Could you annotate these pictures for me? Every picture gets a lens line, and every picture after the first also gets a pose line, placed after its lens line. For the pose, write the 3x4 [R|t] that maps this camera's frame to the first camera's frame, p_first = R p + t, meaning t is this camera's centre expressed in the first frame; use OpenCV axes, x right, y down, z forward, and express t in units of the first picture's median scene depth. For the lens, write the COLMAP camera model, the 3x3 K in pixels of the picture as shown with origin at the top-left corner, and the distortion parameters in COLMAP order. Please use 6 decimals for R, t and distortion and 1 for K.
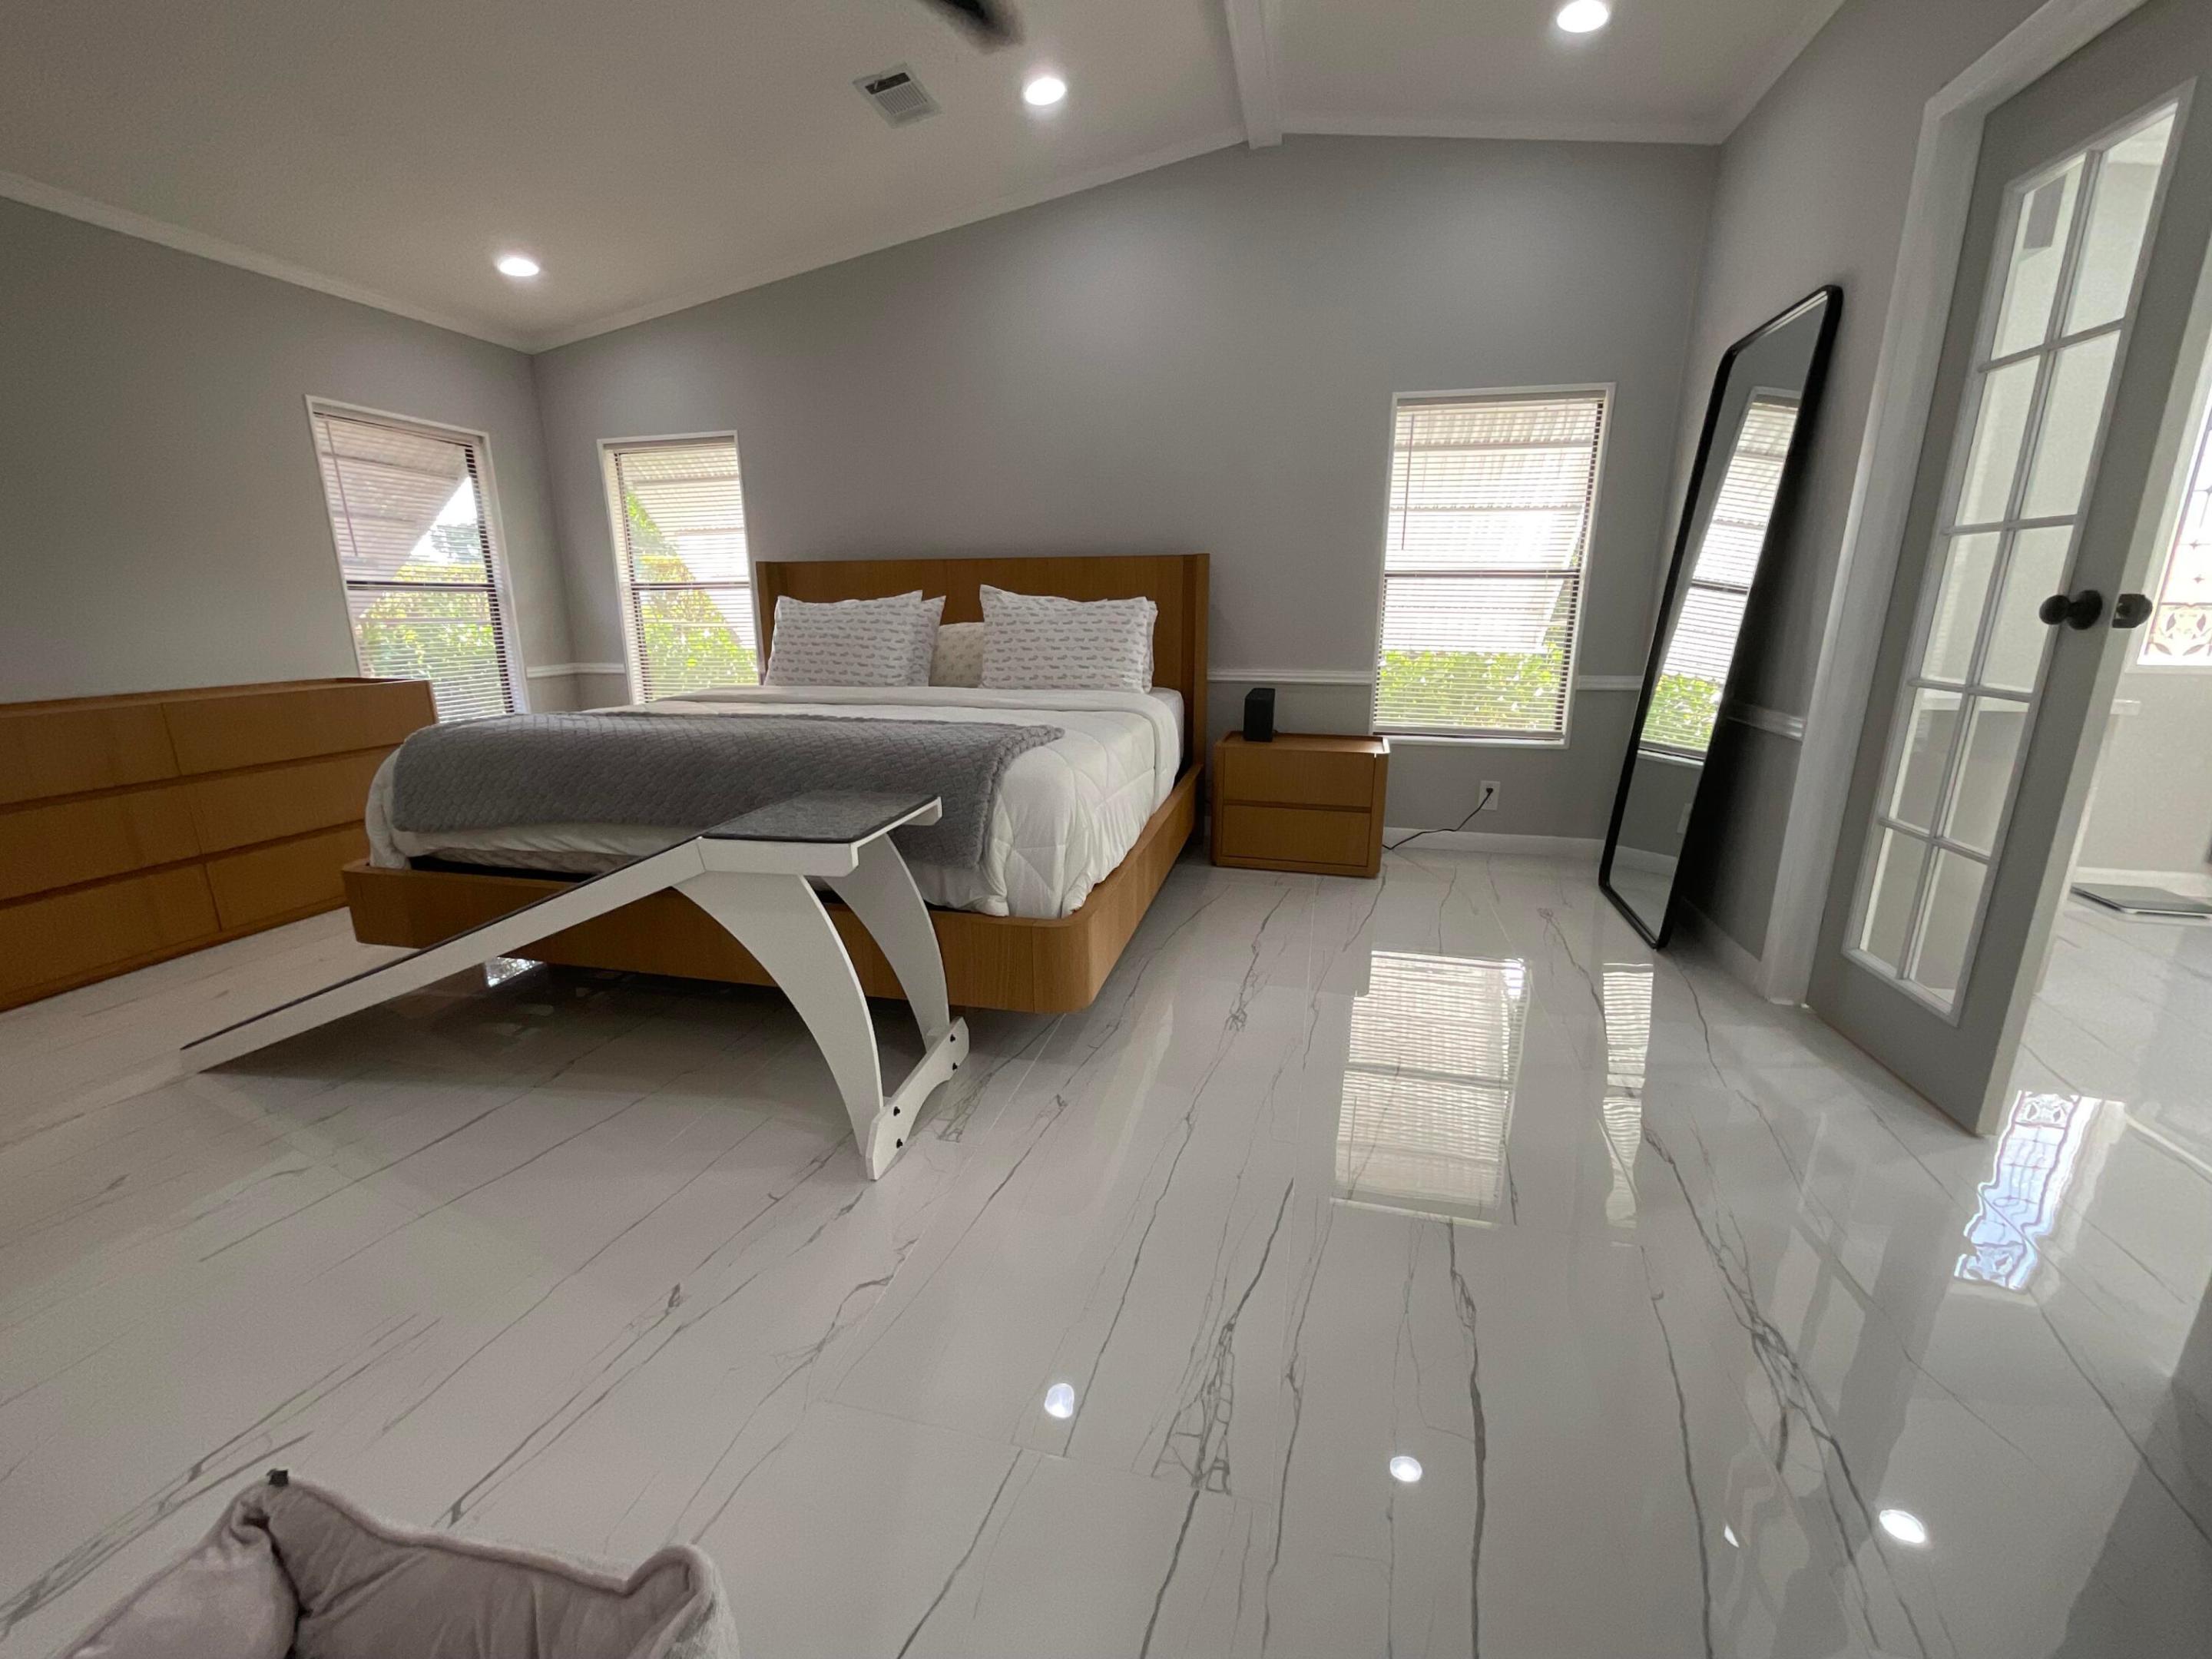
lens RADIAL K [[895.8, 0, 1103.7], [0, 895.8, 822.3], [0, 0, 1]] dist [-0.003595, 0.002796]
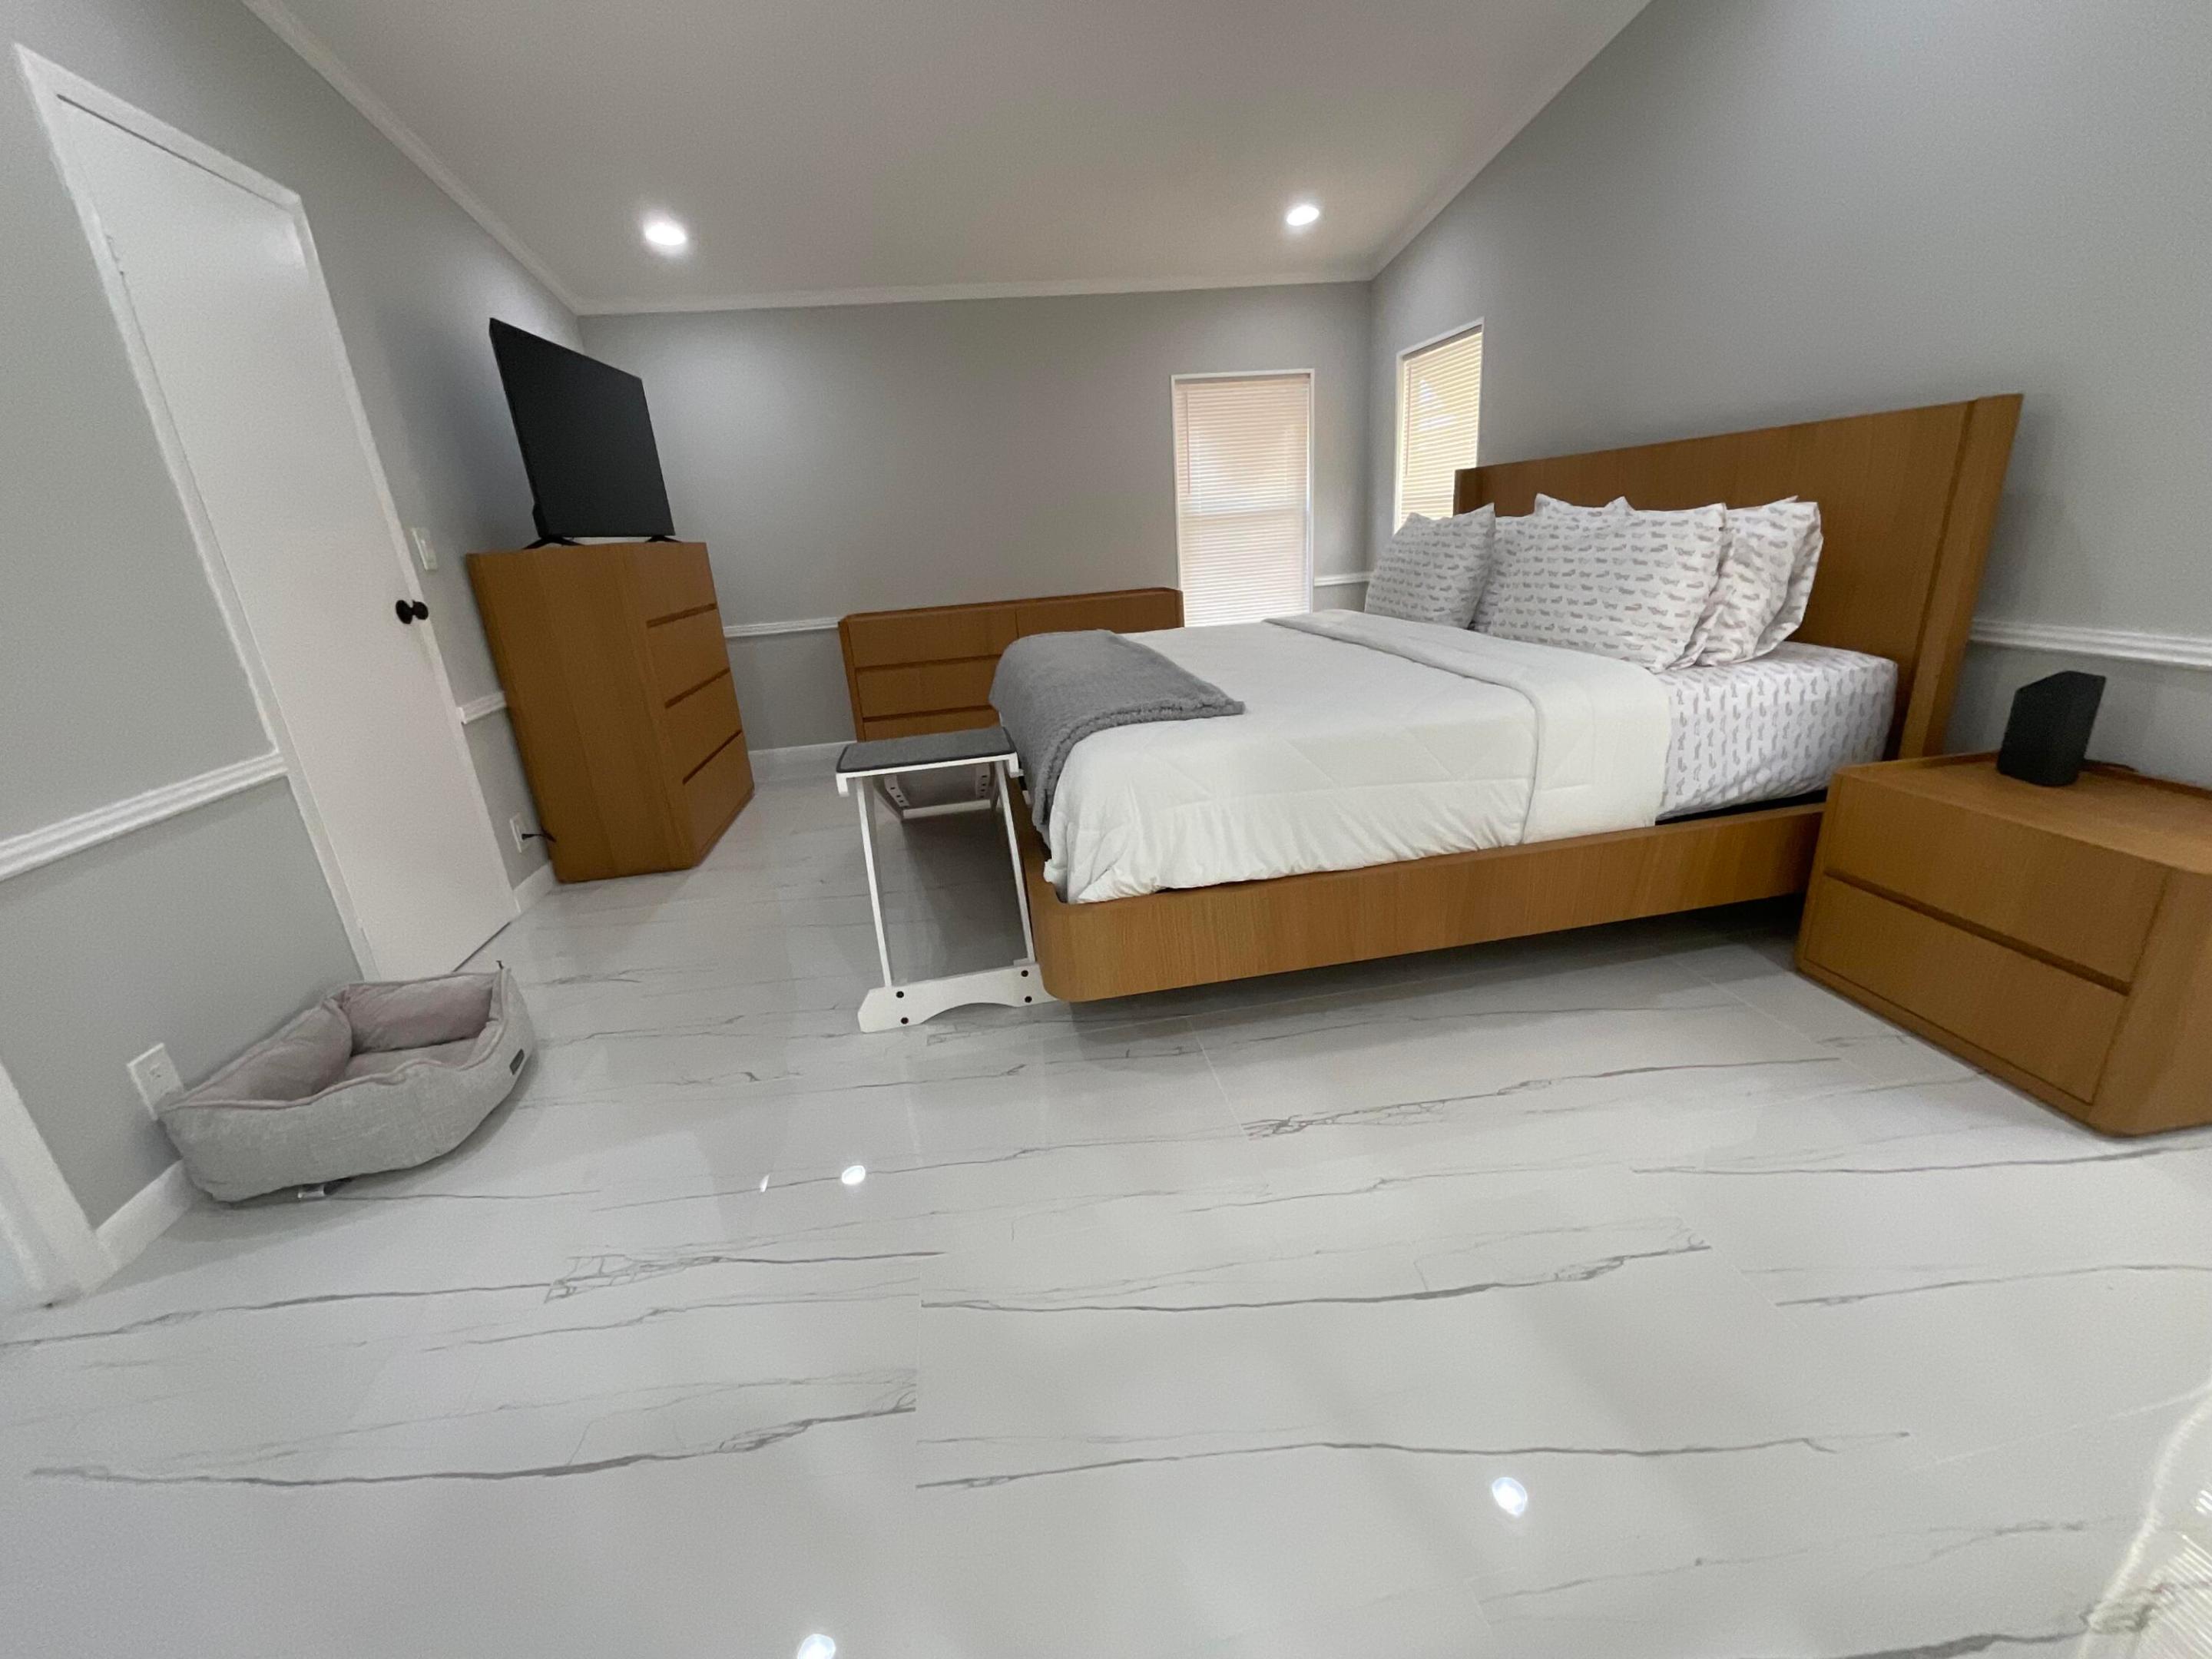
lens RADIAL K [[895.8, 0, 1108.7], [0, 895.8, 821.6], [0, 0, 1]] dist [-0.003595, 0.002796]
pose [[0.397806, 0.264064, -0.878647, 0.449361], [-0.147737, 0.963624, 0.222715, -0.111967], [0.905496, 0.041212, 0.422348, 0.359866]]
